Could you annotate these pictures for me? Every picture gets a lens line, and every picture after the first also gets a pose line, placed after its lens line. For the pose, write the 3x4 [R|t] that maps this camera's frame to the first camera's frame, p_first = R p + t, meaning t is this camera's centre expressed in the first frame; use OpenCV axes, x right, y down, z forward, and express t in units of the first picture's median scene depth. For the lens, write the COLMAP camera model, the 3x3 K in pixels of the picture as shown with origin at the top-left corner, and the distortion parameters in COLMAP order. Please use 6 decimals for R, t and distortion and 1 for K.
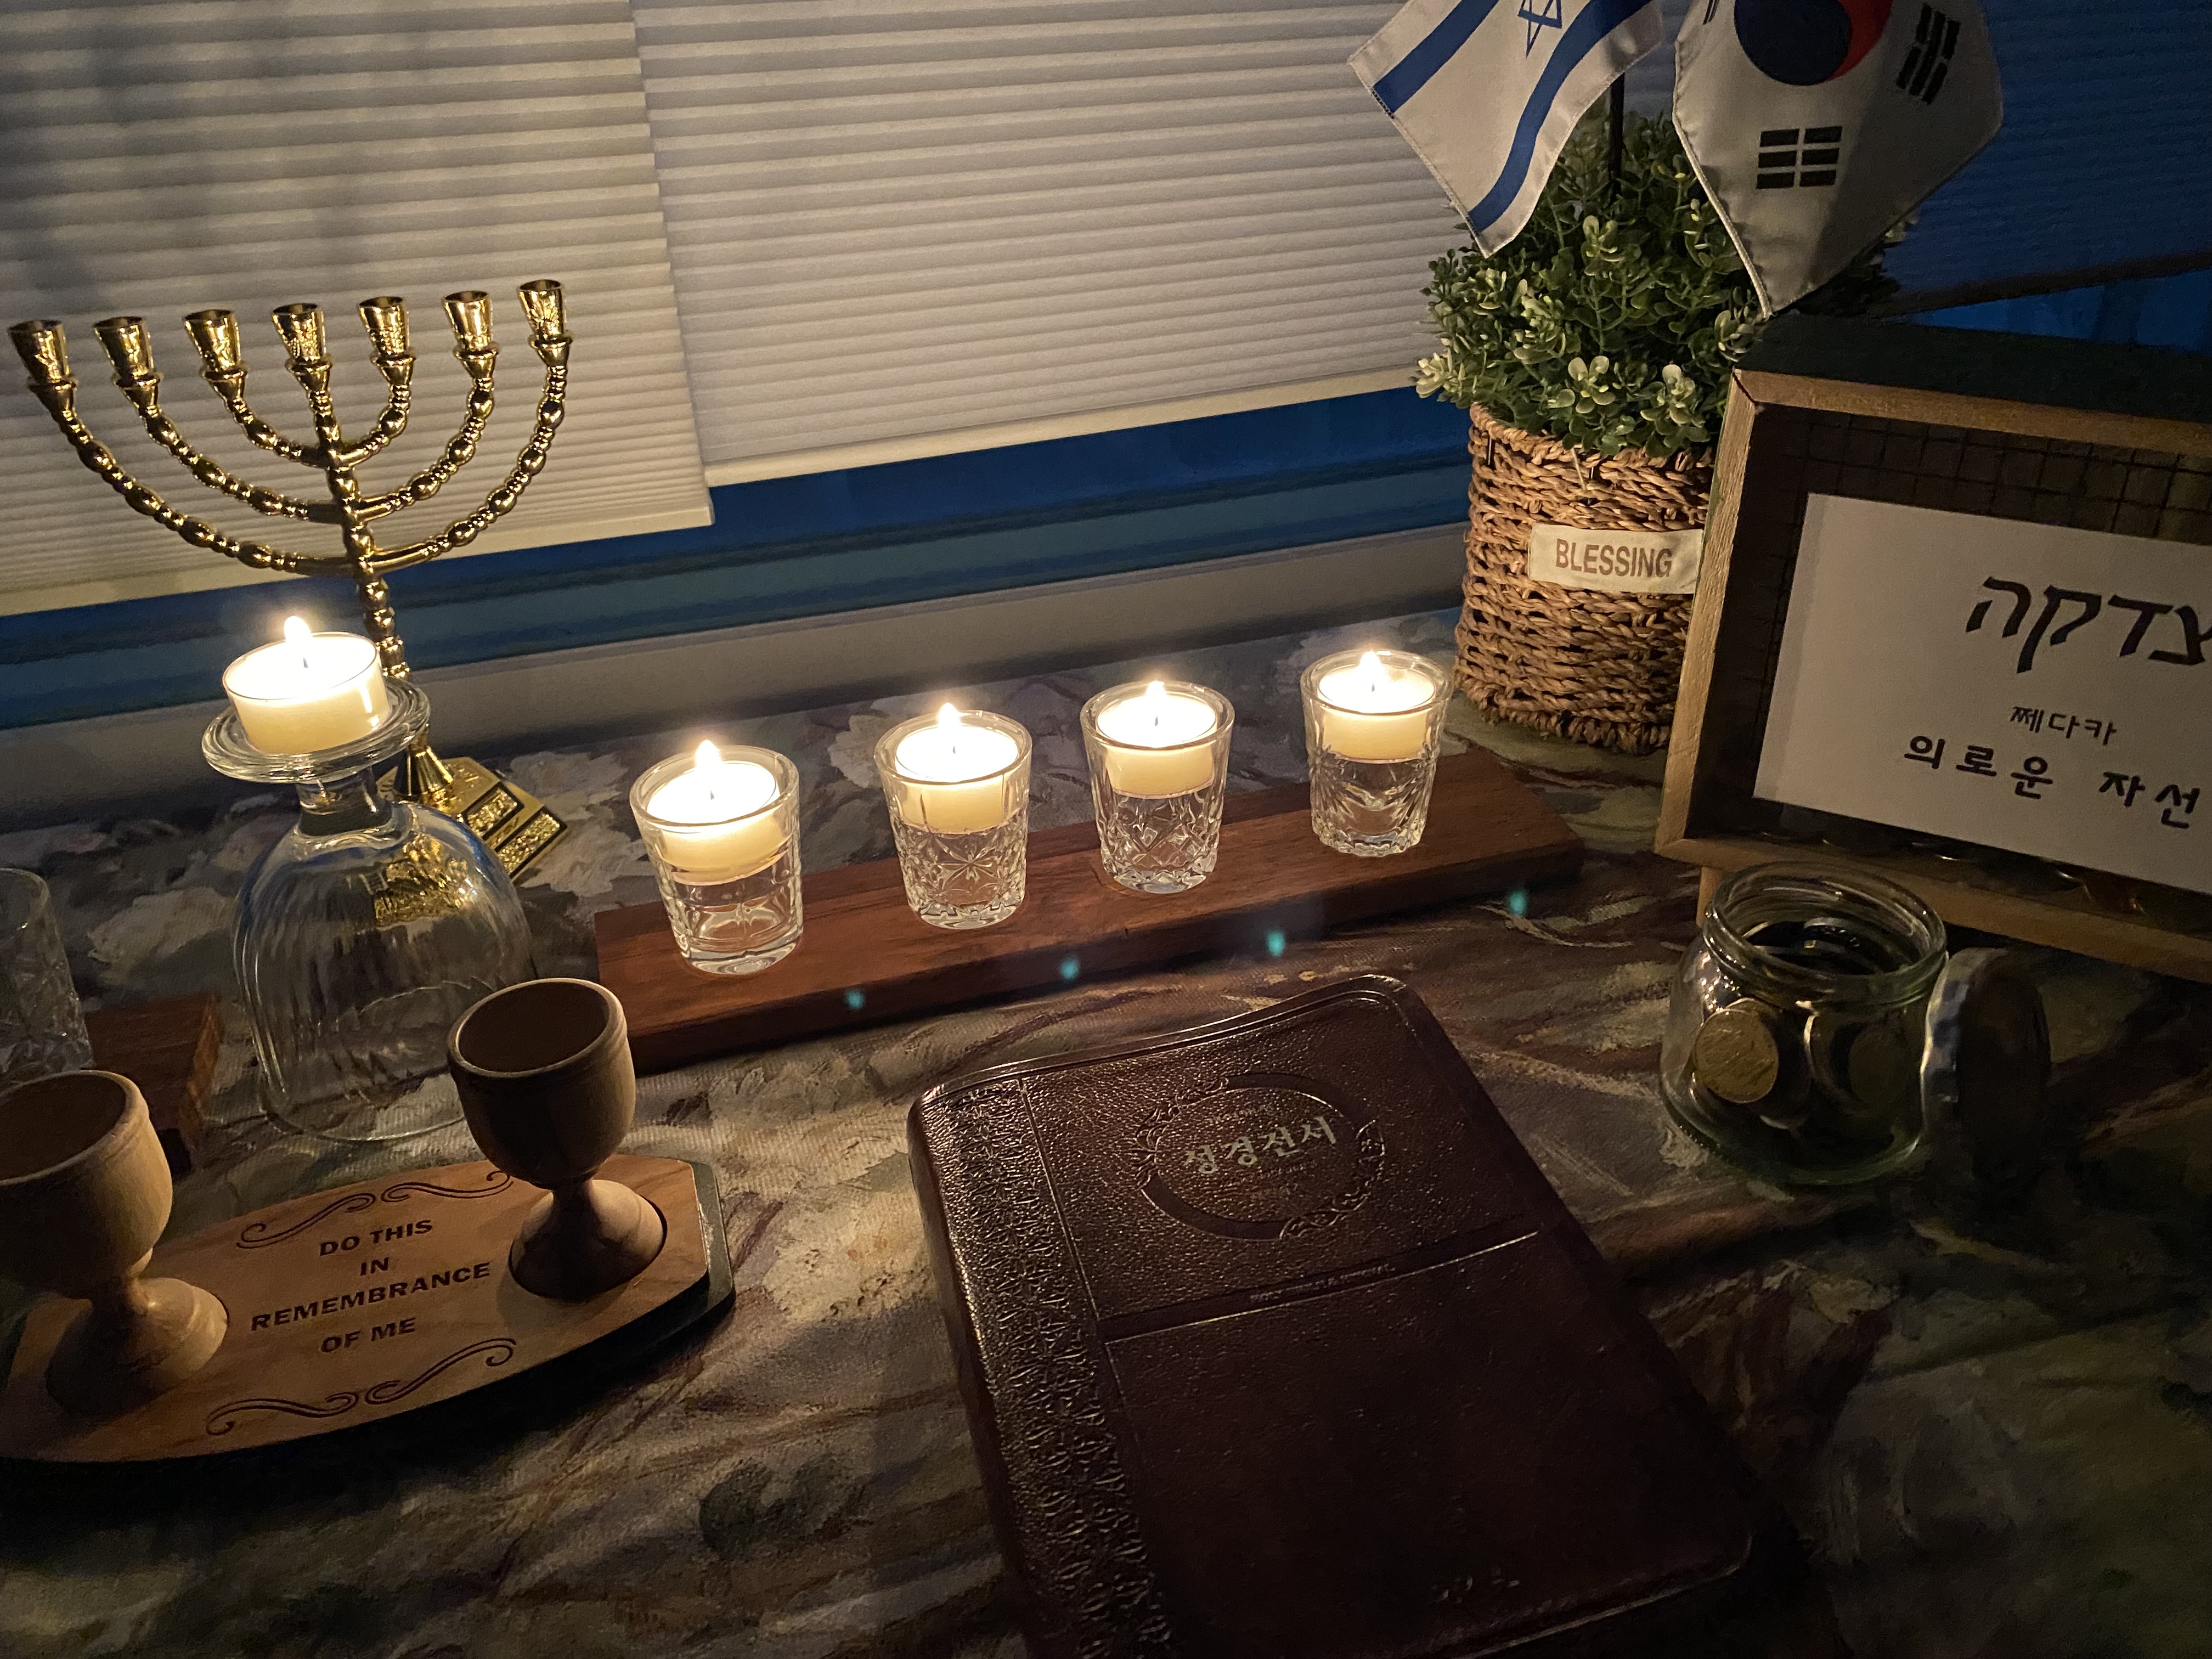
lens RADIAL K [[1707.9, 0, 1096.2], [0, 1707.9, 841.1], [0, 0, 1]] dist [-0.017501, 0.013014]
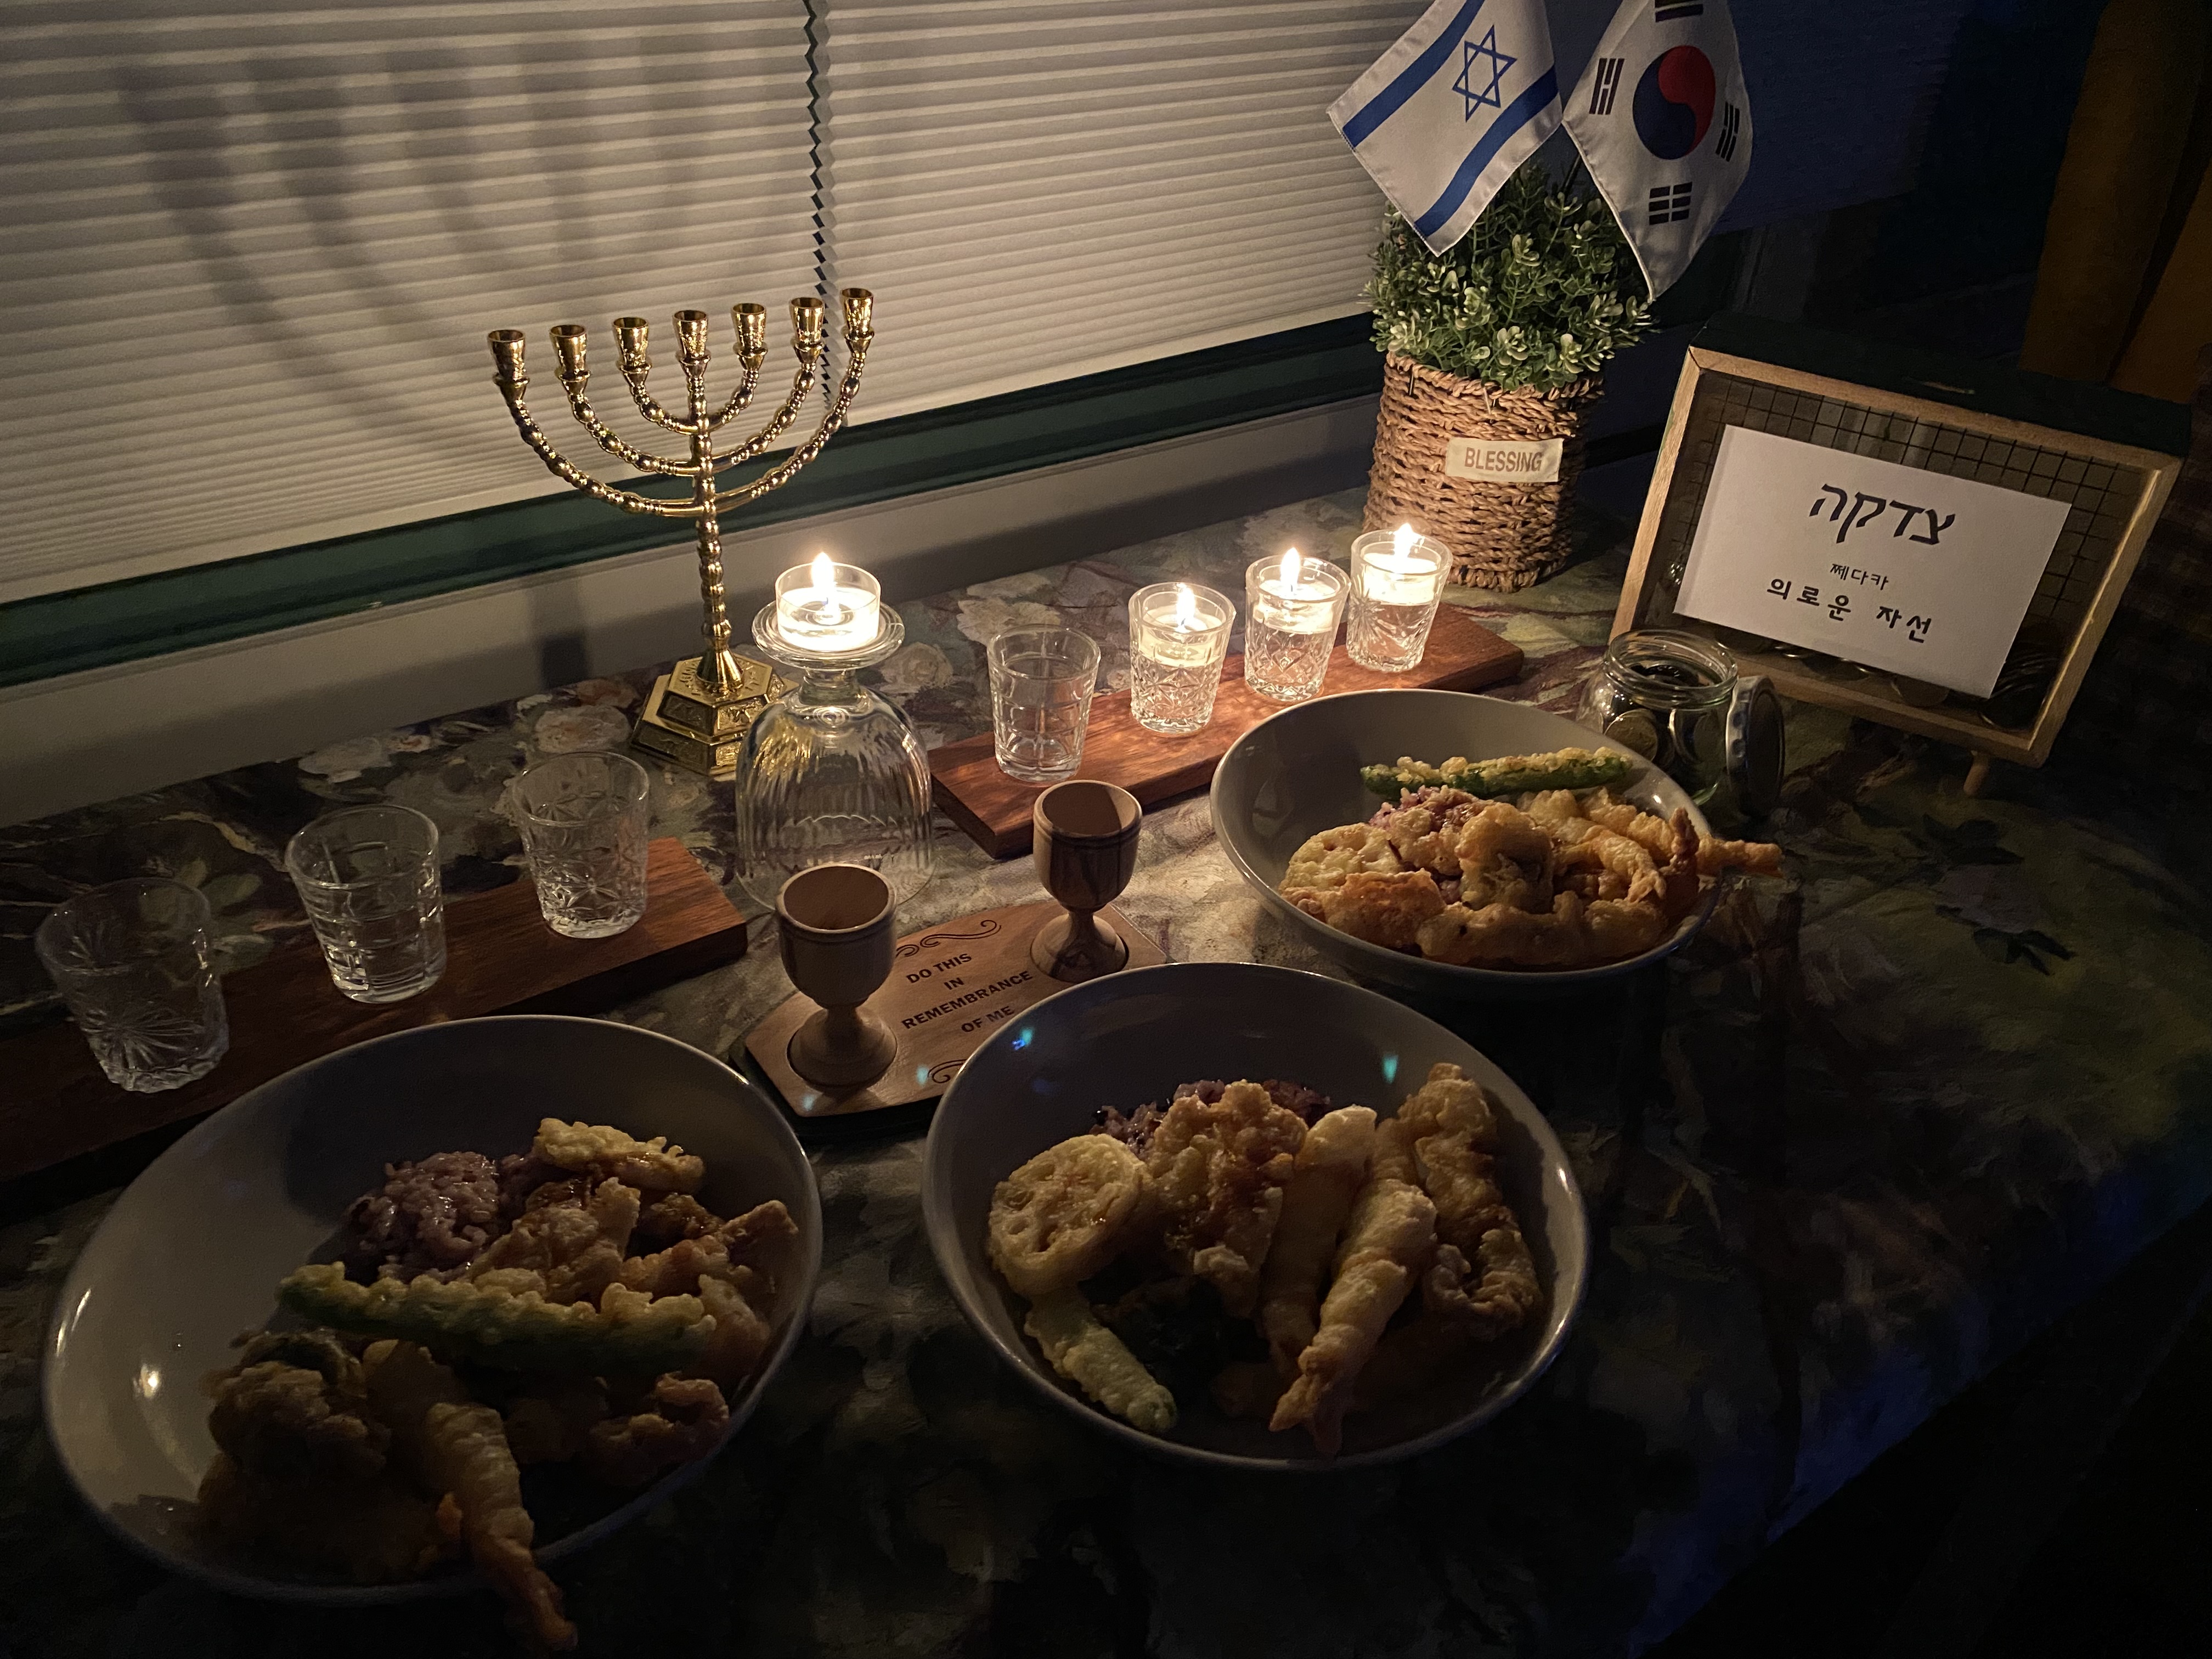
lens RADIAL K [[1707.9, 0, 1110.6], [0, 1707.9, 853.7], [0, 0, 1]] dist [-0.017501, 0.013014]
pose [[0.946825, -0.108898, 0.302760, -0.524704], [0.081357, 0.991434, 0.102173, -0.006287], [-0.311293, -0.072109, 0.947574, -0.331853]]
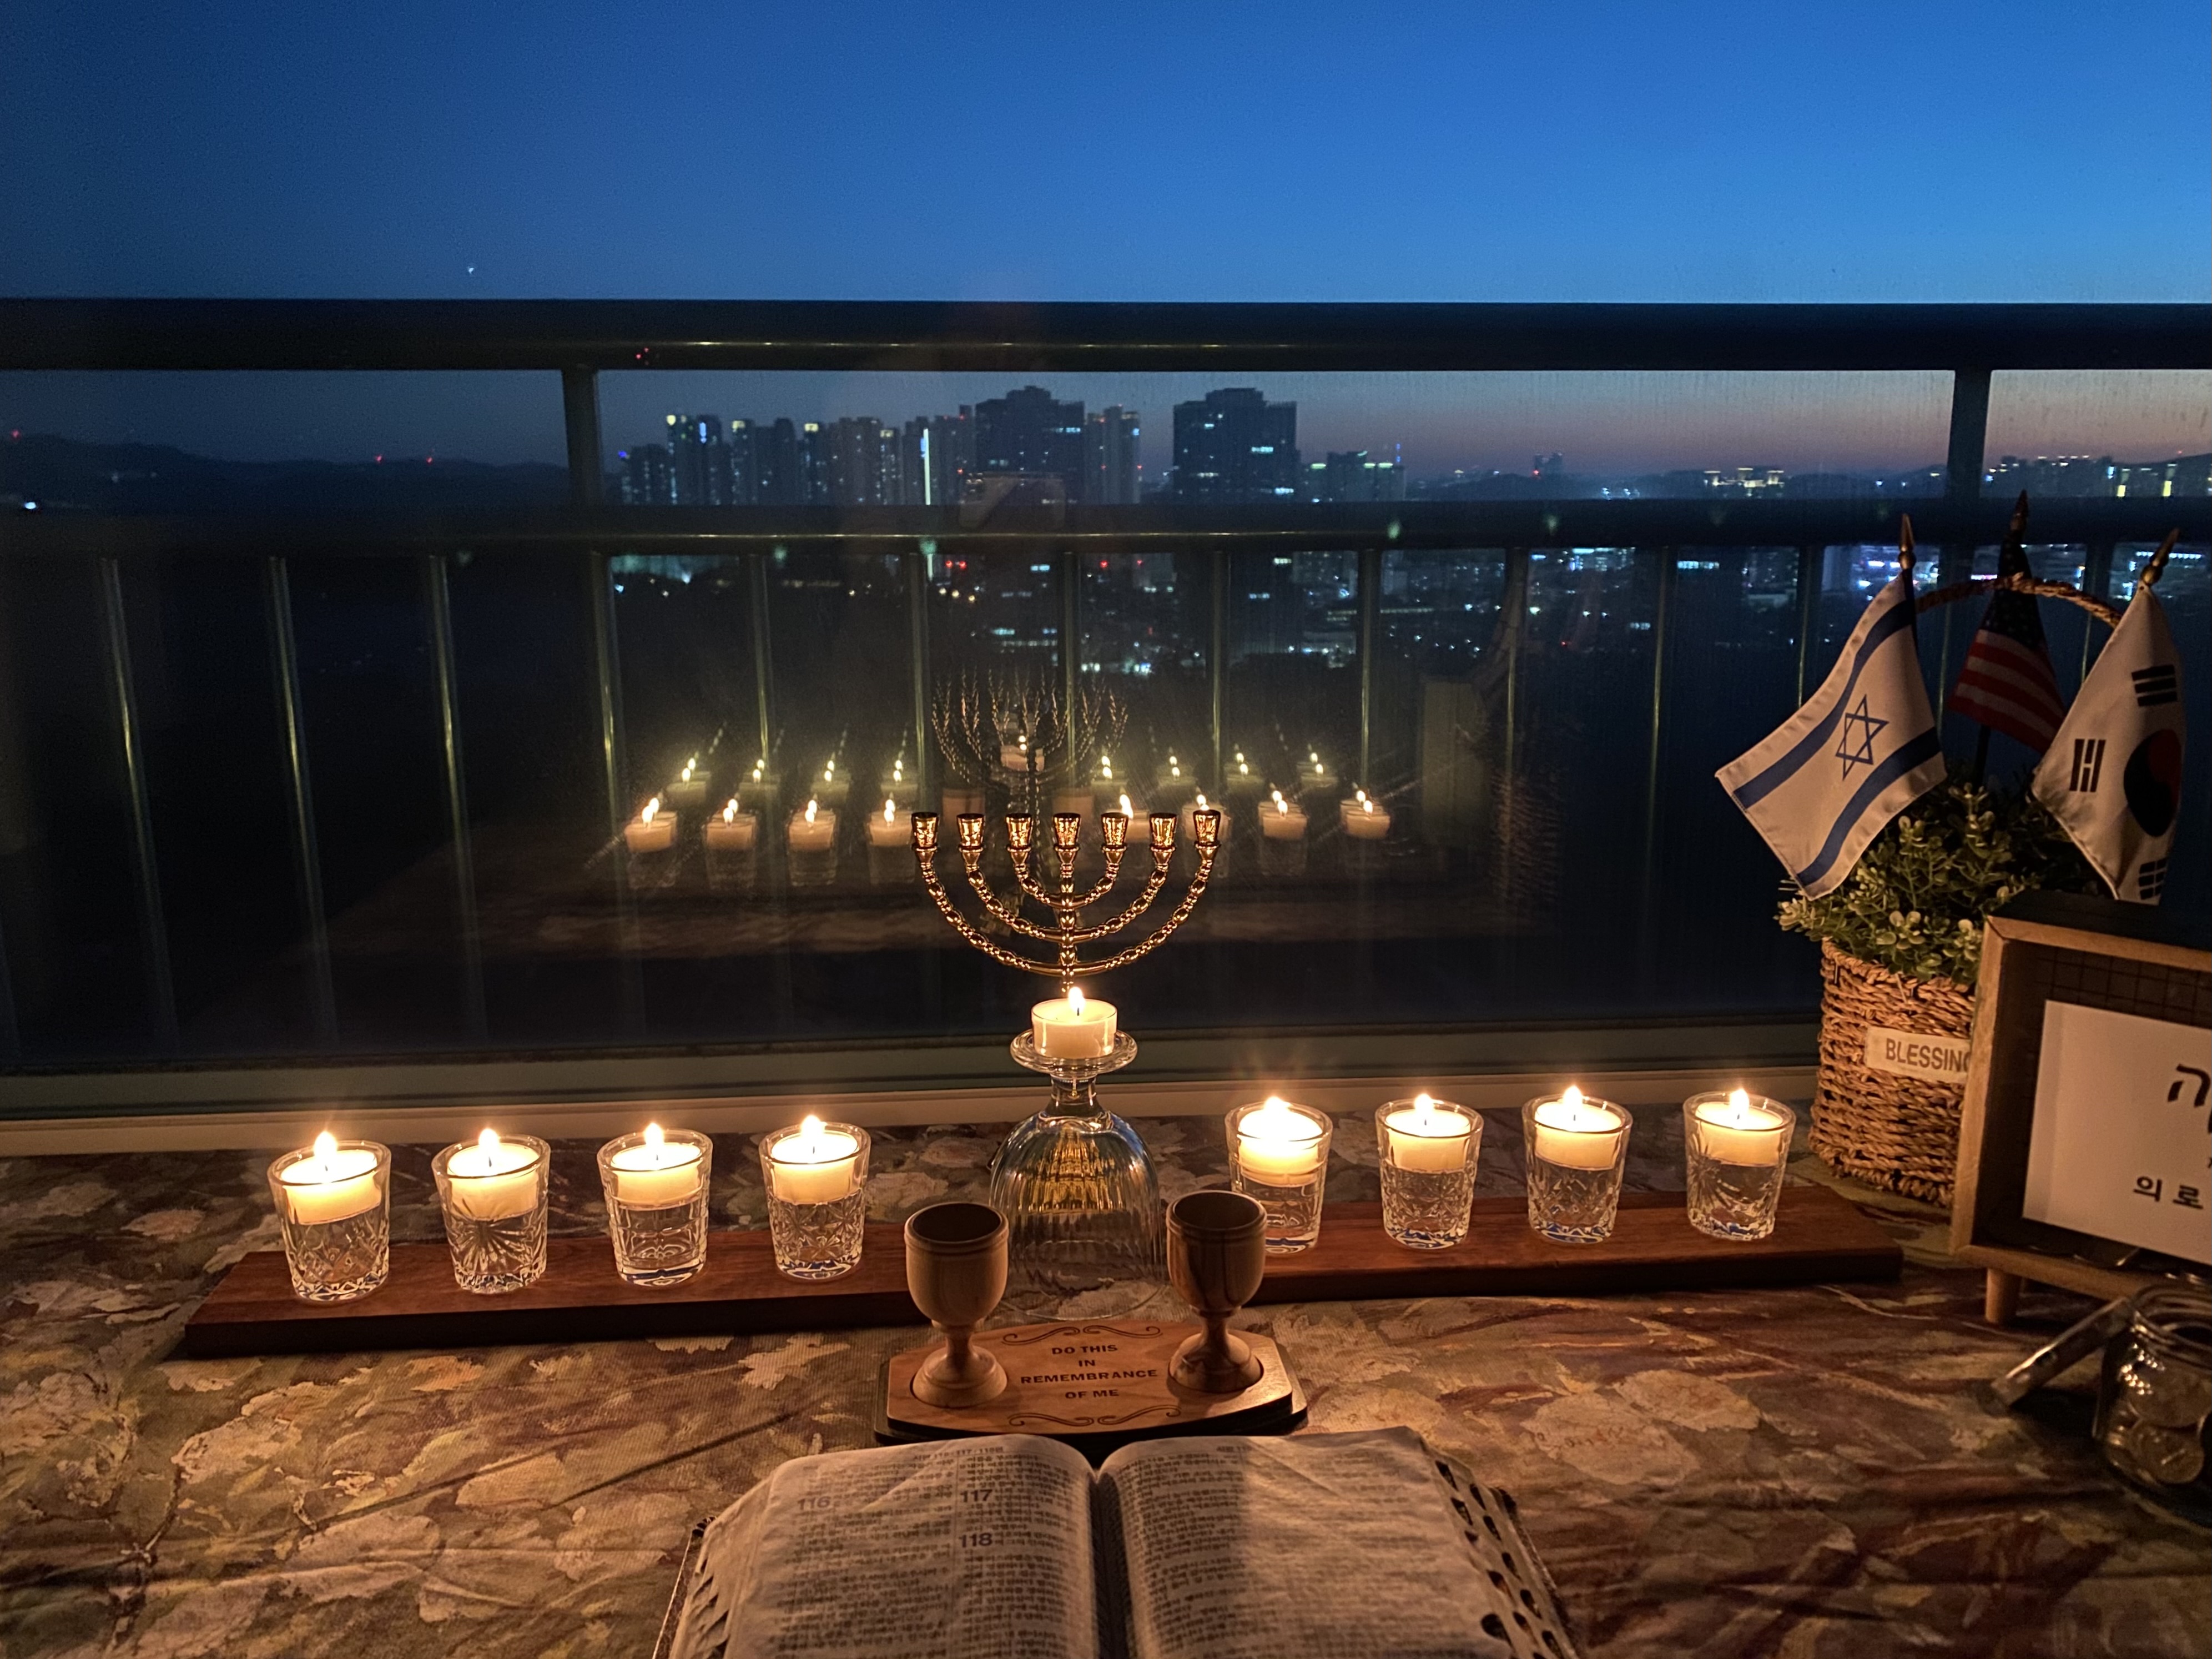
lens RADIAL K [[1708.1, 0, 1100.5], [0, 1708.1, 807.2], [0, 0, 1]] dist [-0.017501, 0.013014]
pose [[0.973918, 0.072717, -0.214932, -0.070014], [-0.139398, 0.939165, -0.313908, 0.176199], [0.179030, 0.335682, 0.924806, -0.472296]]
